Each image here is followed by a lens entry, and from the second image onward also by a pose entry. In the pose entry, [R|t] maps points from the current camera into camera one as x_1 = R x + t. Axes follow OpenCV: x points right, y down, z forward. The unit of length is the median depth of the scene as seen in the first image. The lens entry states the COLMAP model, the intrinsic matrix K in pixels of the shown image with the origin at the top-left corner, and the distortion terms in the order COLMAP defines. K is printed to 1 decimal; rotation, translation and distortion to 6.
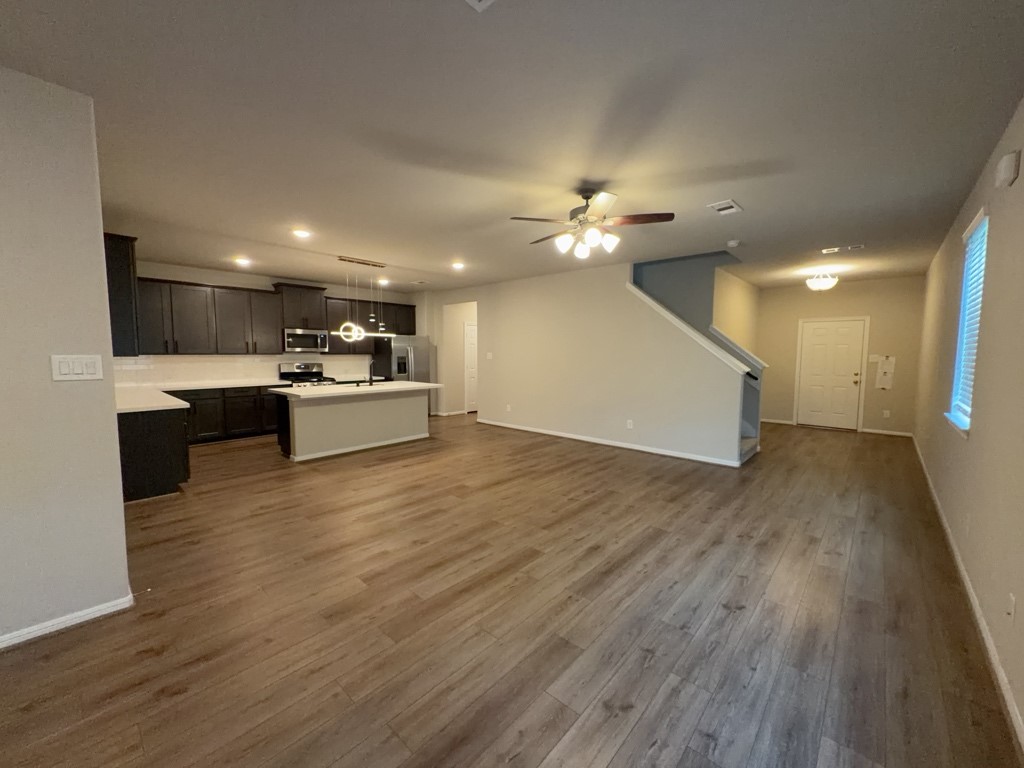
lens RADIAL K [[408.1, 0, 512.0], [0, 408.1, 382.4], [0, 0, 1]] dist [0.001792, 0.000262]
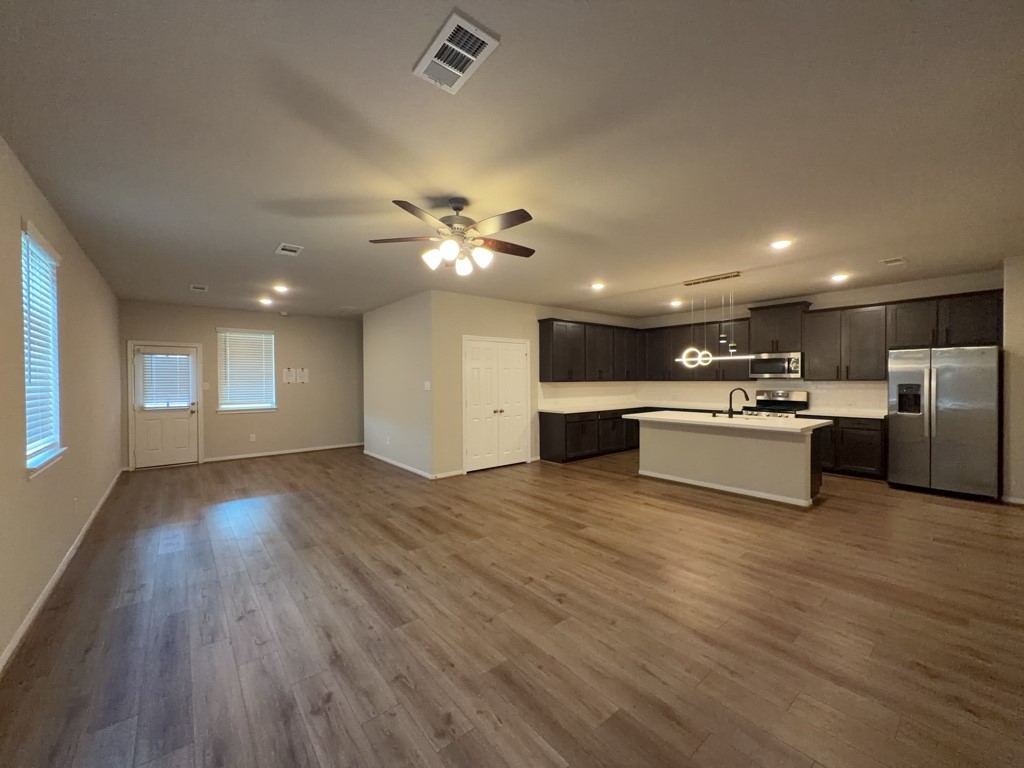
lens RADIAL K [[408.1, 0, 510.8], [0, 408.1, 385.1], [0, 0, 1]] dist [0.001792, 0.000262]
pose [[-0.149761, 0.011402, -0.988656, 0.789490], [-0.067546, 0.997479, 0.021736, -0.067182], [0.986412, 0.070035, -0.148613, 0.952826]]
